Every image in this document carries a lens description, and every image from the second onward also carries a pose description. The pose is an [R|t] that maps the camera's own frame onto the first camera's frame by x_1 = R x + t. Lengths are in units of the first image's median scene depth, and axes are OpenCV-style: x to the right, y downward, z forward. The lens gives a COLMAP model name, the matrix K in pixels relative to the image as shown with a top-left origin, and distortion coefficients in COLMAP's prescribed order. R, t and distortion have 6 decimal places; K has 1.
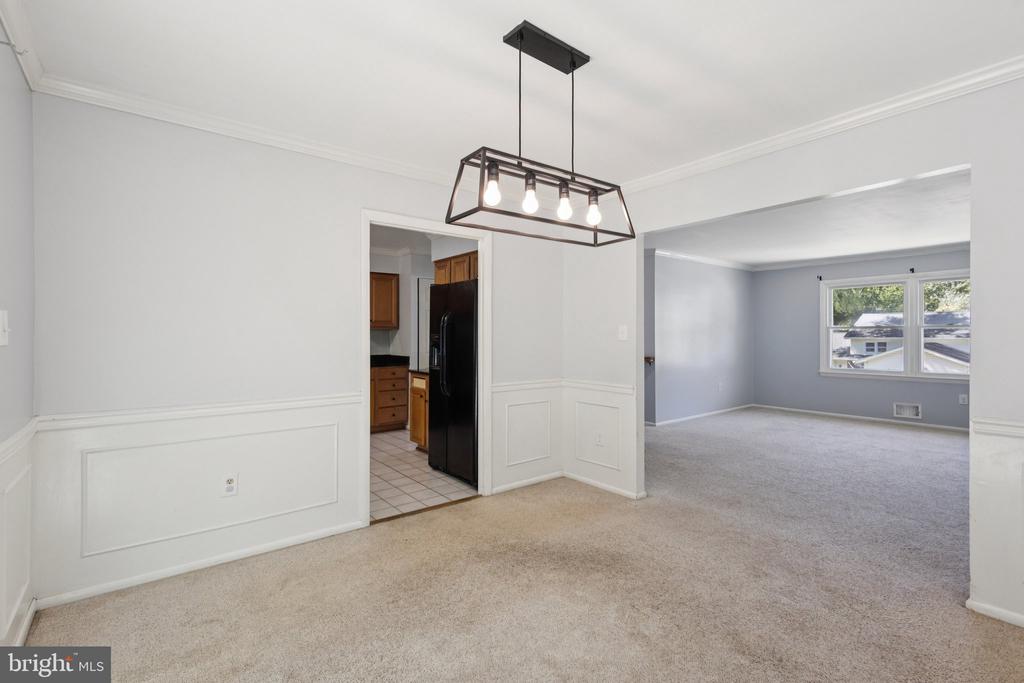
lens RADIAL K [[471.2, 0, 512.8], [0, 471.2, 336.2], [0, 0, 1]] dist [0.000276, -0.000154]
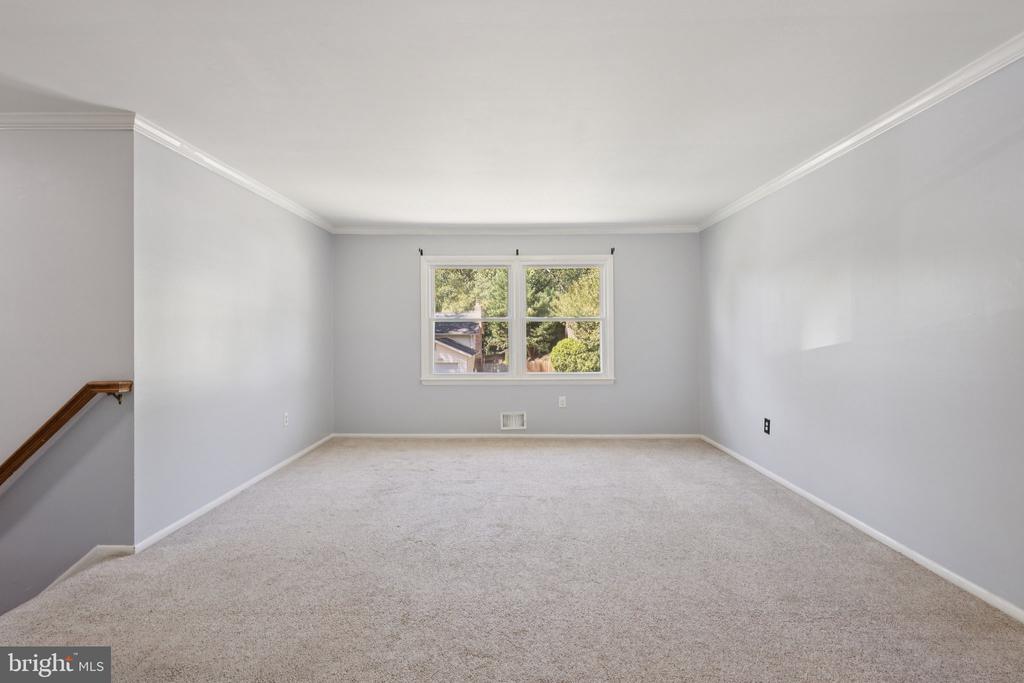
lens RADIAL K [[481.6, 0, 513.0], [0, 481.6, 329.2], [0, 0, 1]] dist [-0.000095, -0.000058]
pose [[0.630046, 0.004240, 0.776546, 0.176646], [0.003167, 0.999963, -0.008030, 0.003840], [-0.776551, 0.007518, 0.630009, 0.460699]]
